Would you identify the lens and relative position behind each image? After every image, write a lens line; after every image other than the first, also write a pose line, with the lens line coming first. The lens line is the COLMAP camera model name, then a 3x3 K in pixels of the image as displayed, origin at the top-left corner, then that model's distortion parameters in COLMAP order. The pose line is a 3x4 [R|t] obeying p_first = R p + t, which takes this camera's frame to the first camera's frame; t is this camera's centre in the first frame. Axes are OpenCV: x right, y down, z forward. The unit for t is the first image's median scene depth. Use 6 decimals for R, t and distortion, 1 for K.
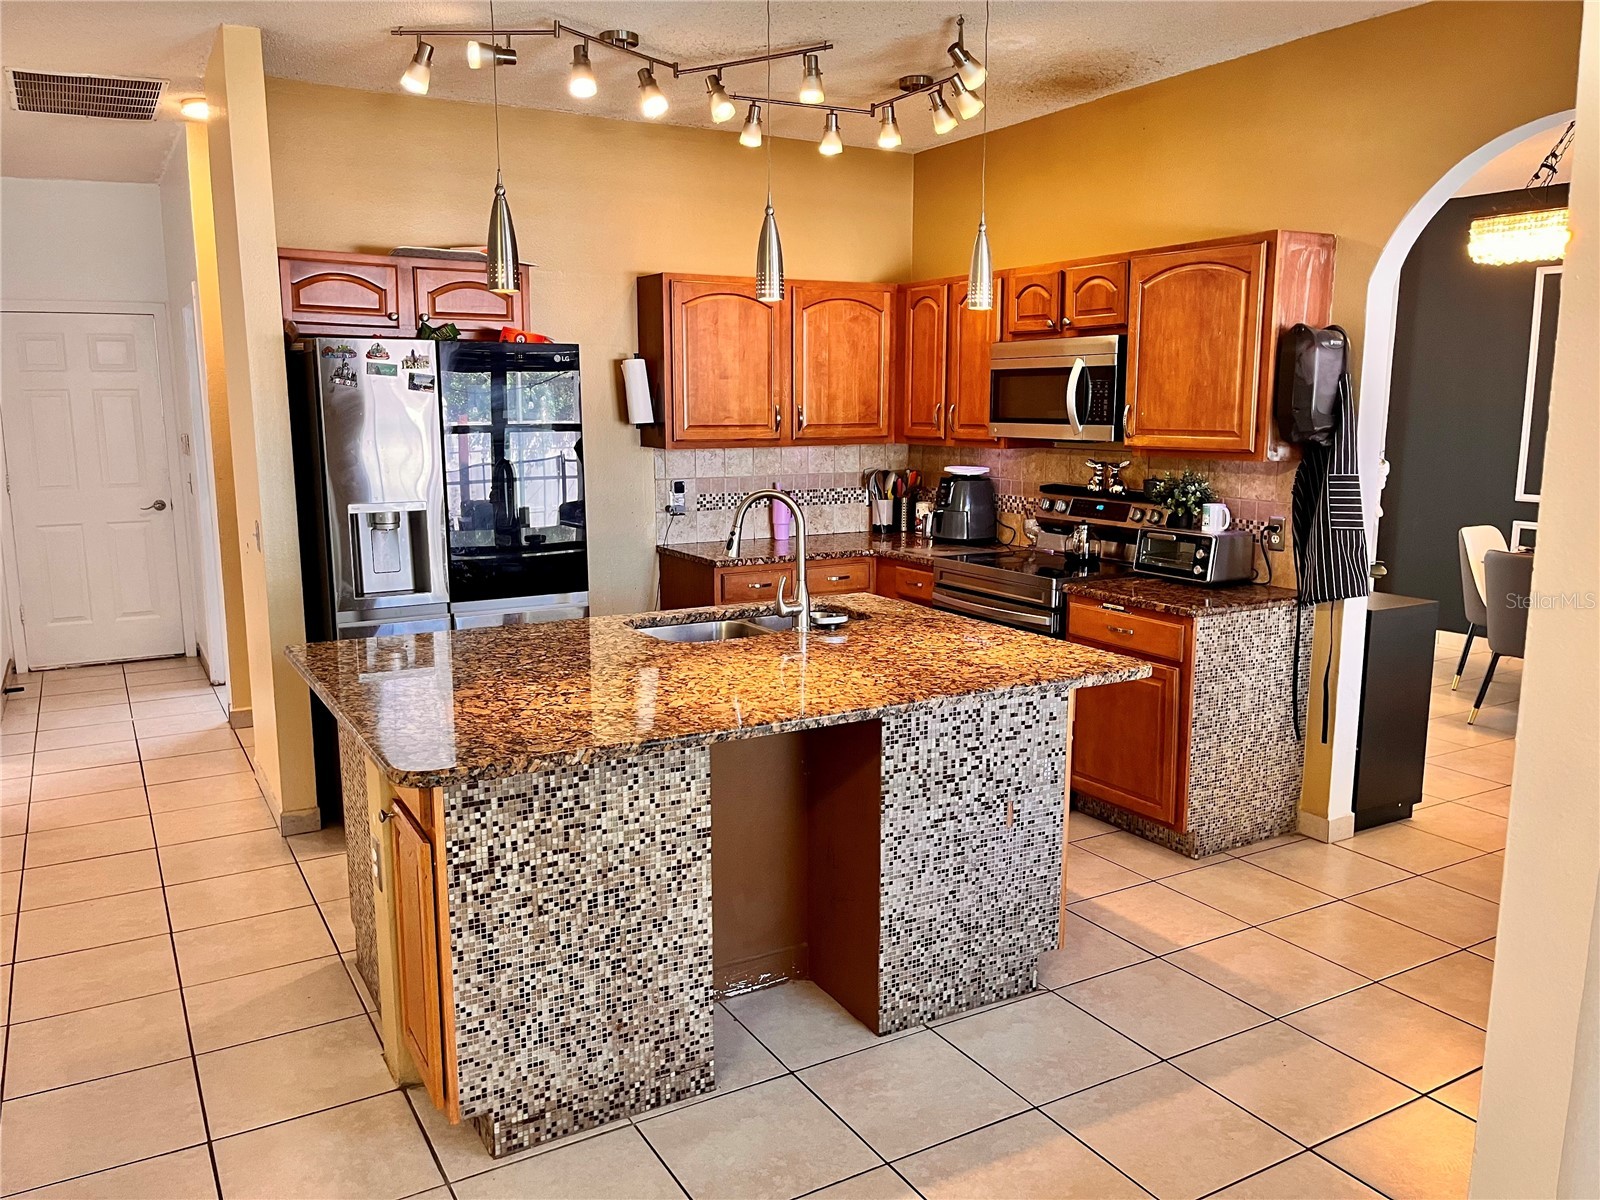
lens RADIAL K [[1219.1, 0, 801.0], [0, 1219.1, 603.4], [0, 0, 1]] dist [0.039282, -0.016751]
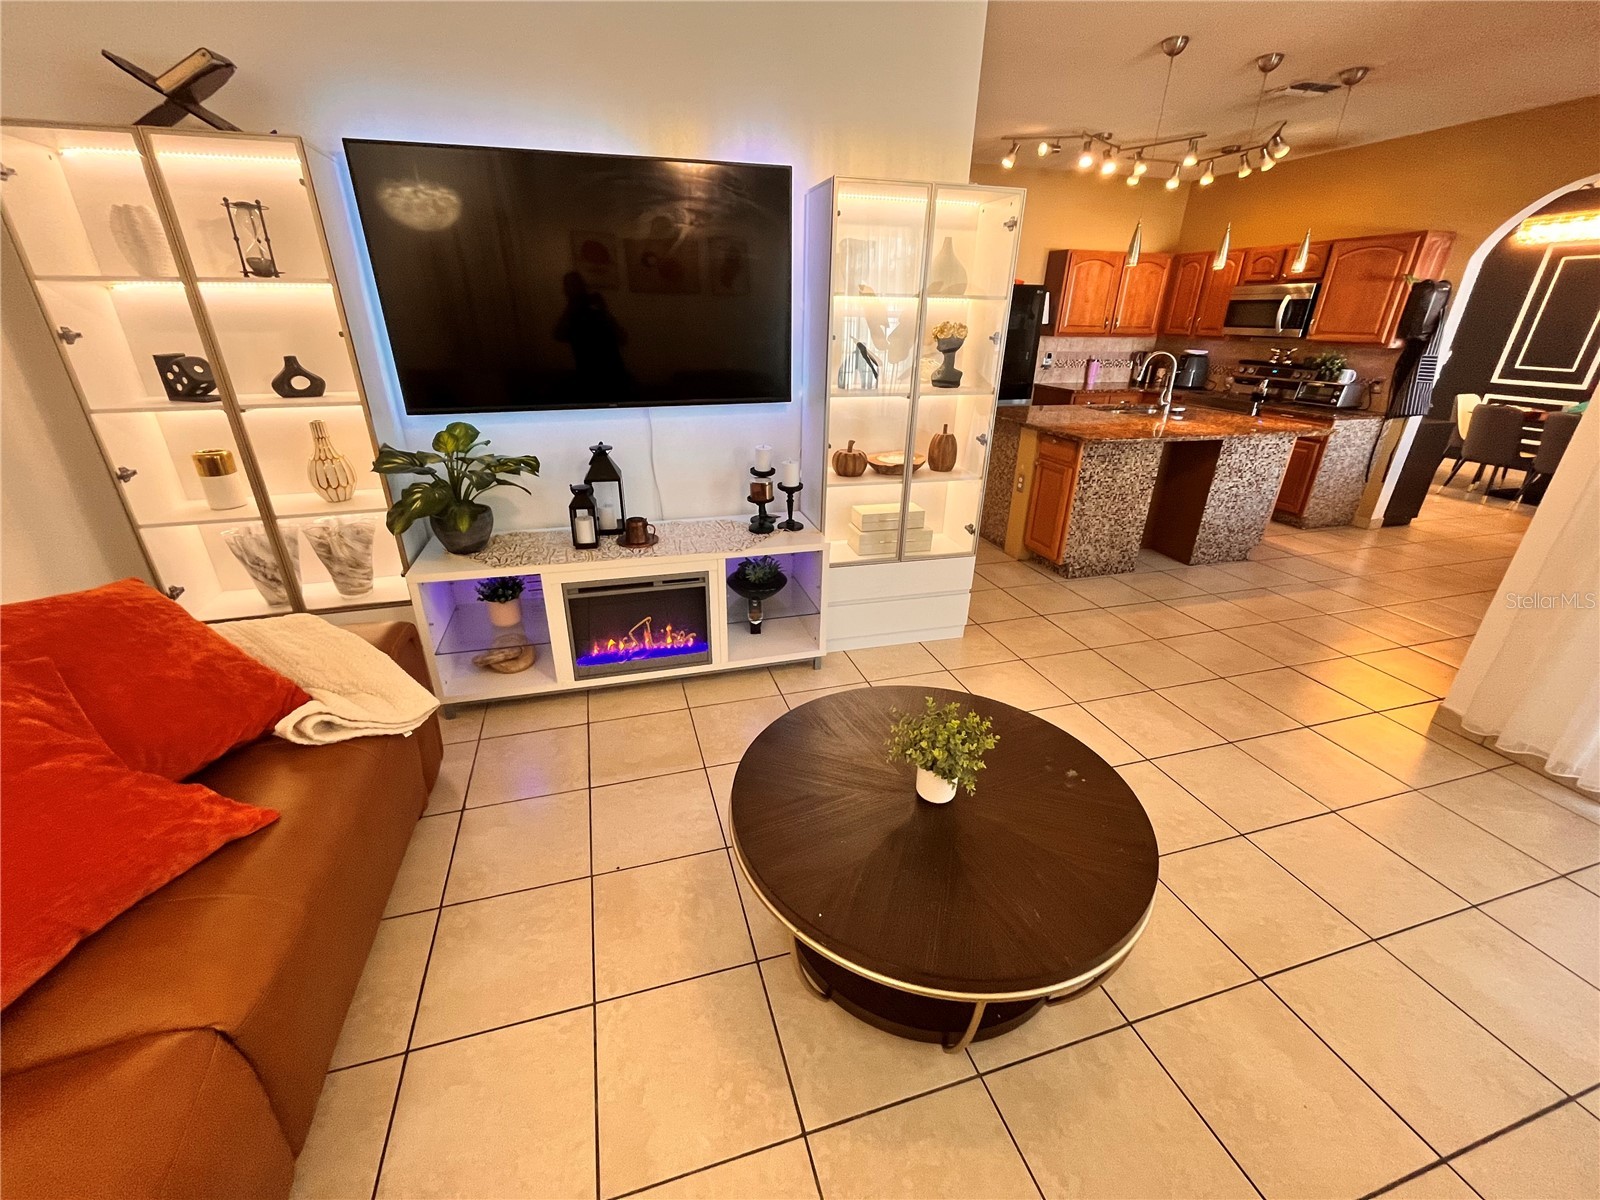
lens RADIAL K [[652.4, 0, 792.8], [0, 652.4, 600.6], [0, 0, 1]] dist [-0.002478, 0.000486]
pose [[0.971602, 0.110979, -0.208979, -0.340935], [-0.056815, 0.966769, 0.249260, 0.085221], [0.229698, -0.230308, 0.945620, -0.414301]]
